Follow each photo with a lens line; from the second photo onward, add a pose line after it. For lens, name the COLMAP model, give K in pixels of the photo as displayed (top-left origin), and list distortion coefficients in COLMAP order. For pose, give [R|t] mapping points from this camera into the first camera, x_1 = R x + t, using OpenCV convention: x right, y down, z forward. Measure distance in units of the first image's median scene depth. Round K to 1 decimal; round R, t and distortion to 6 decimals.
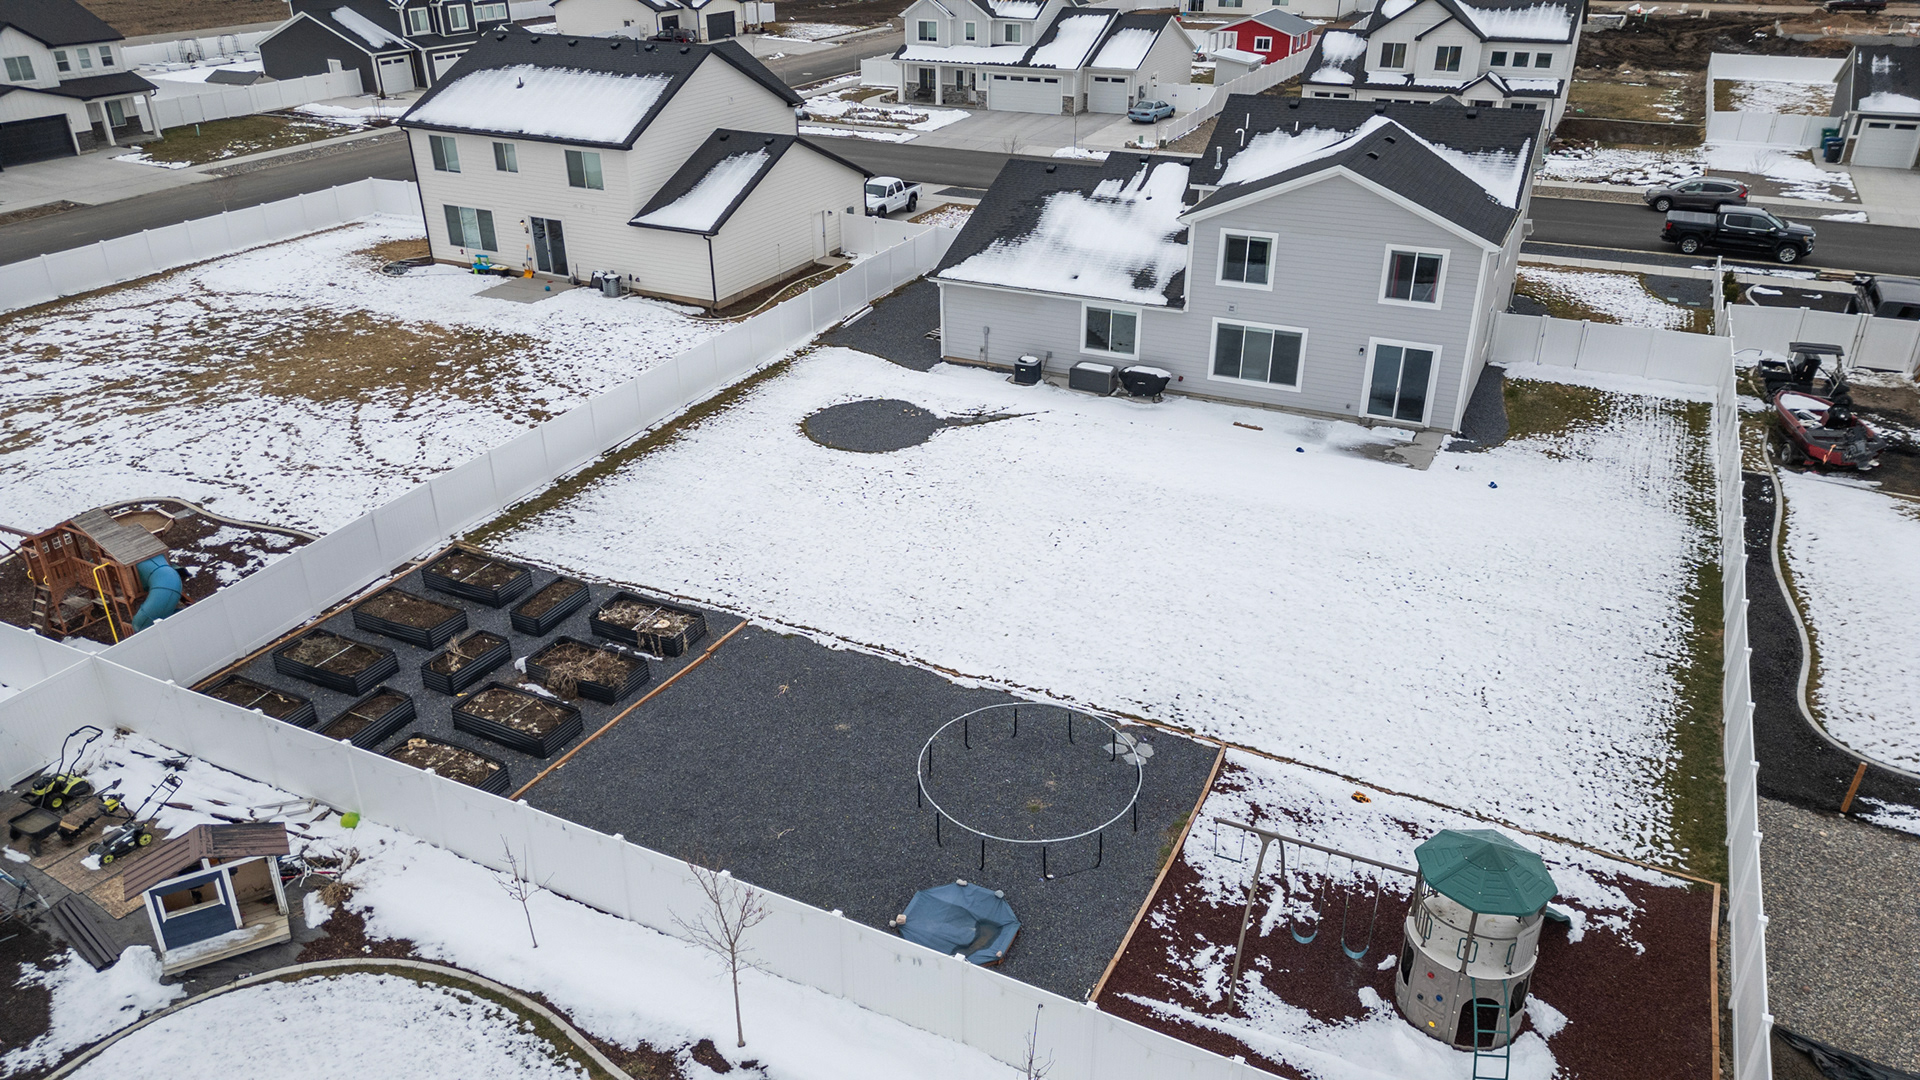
lens RADIAL K [[1326.2, 0, 950.0], [0, 1326.2, 550.3], [0, 0, 1]] dist [0.082928, -0.080496]
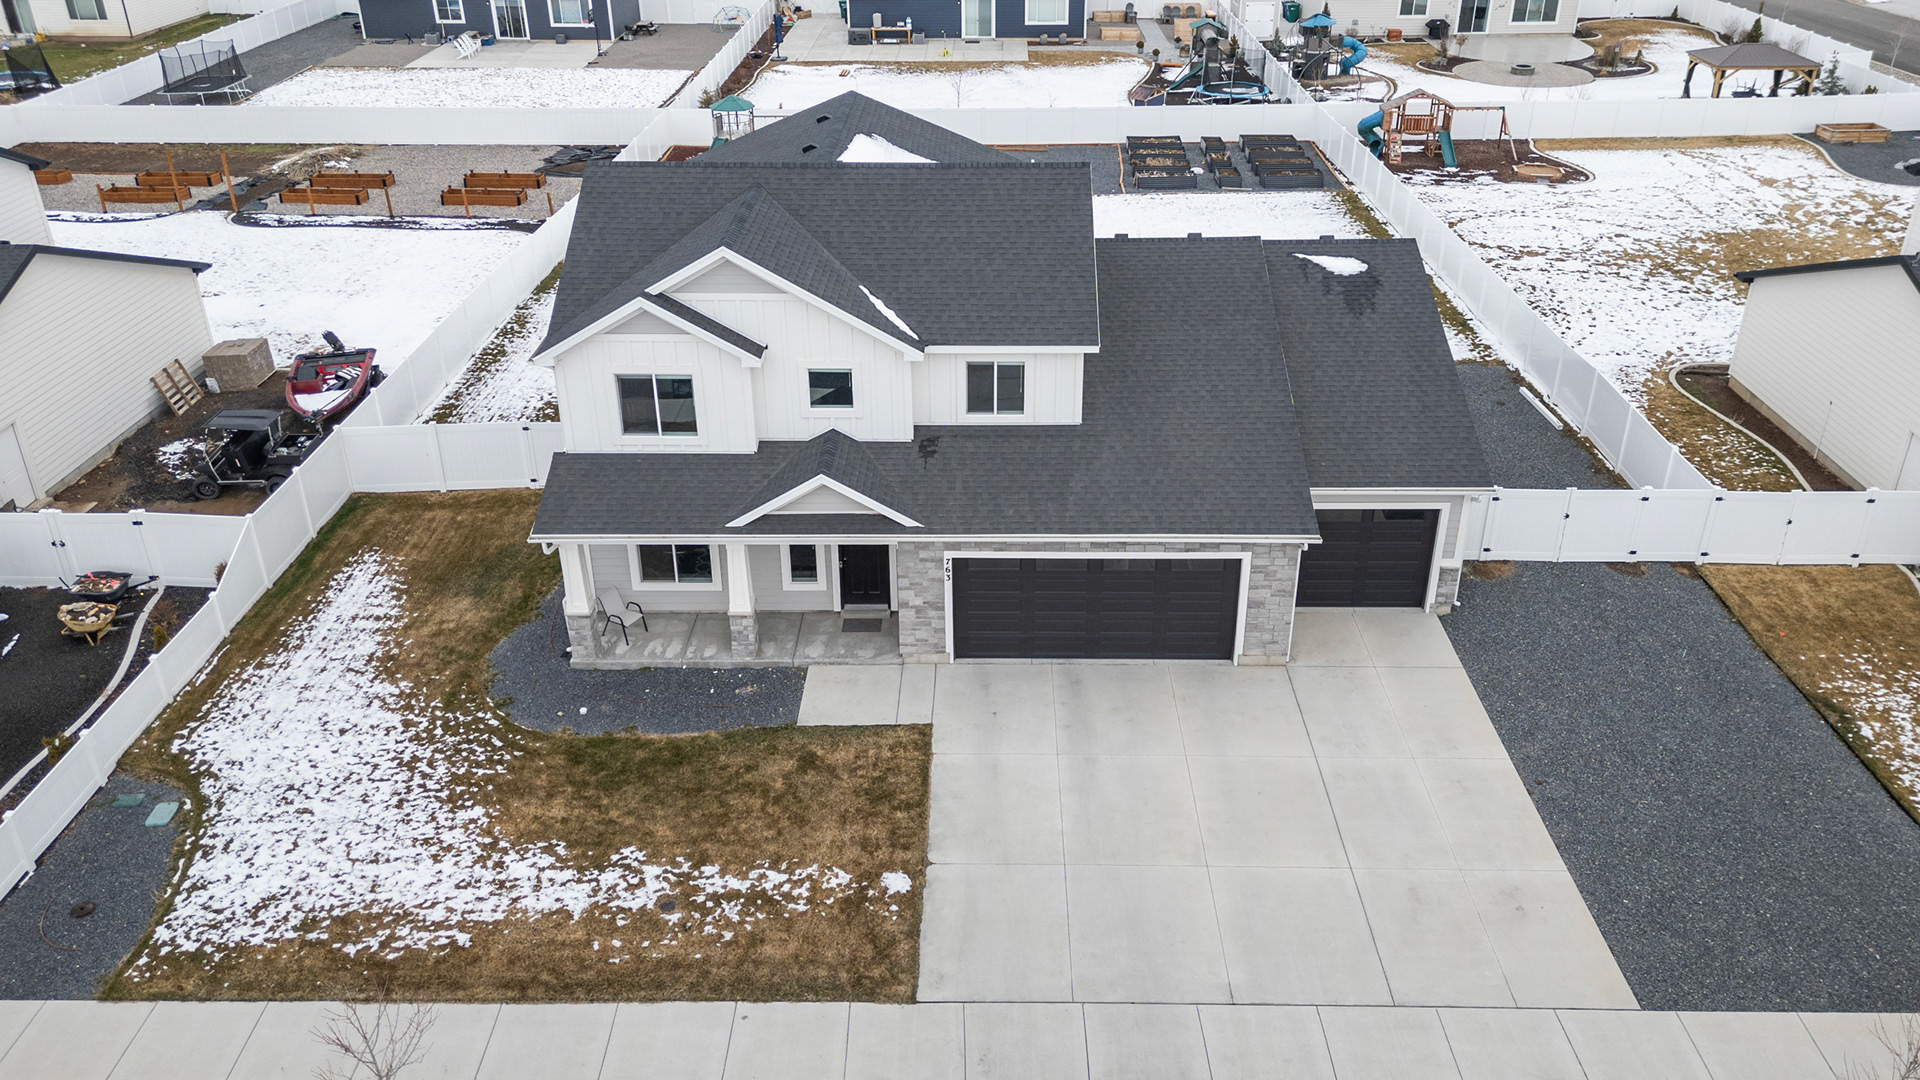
lens RADIAL K [[1377.3, 0, 964.4], [0, 1377.3, 426.7], [0, 0, 1]] dist [0.063877, -0.051650]
pose [[-0.905547, 0.193083, -0.377760, 0.578532], [-0.183561, 0.624446, 0.759192, -0.811645], [0.382478, 0.756826, -0.530023, 1.580302]]
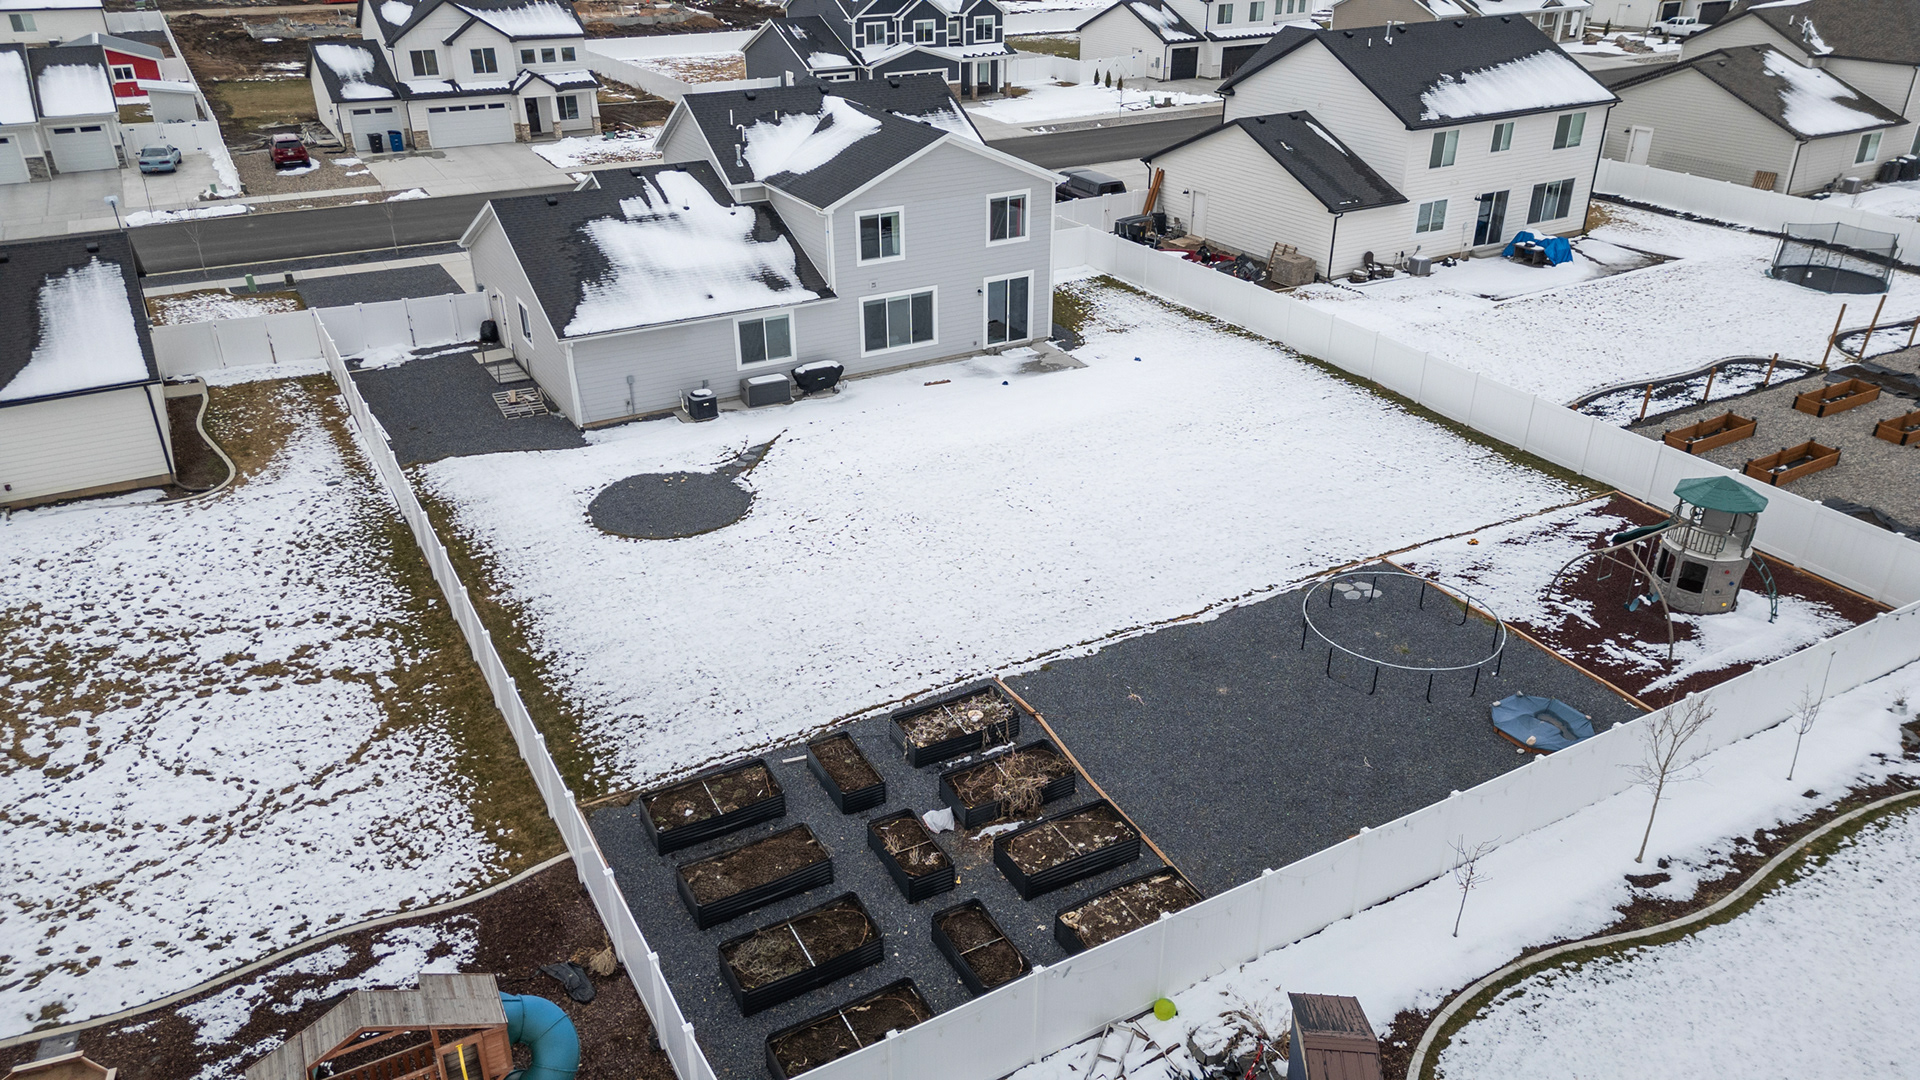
lens RADIAL K [[1342.9, 0, 953.9], [0, 1342.9, 546.8], [0, 0, 1]] dist [0.096891, -0.106285]
pose [[0.561050, -0.368946, 0.741014, -0.621690], [0.377895, 0.910613, 0.167270, -0.147814], [-0.736491, 0.186179, 0.650322, 0.302134]]
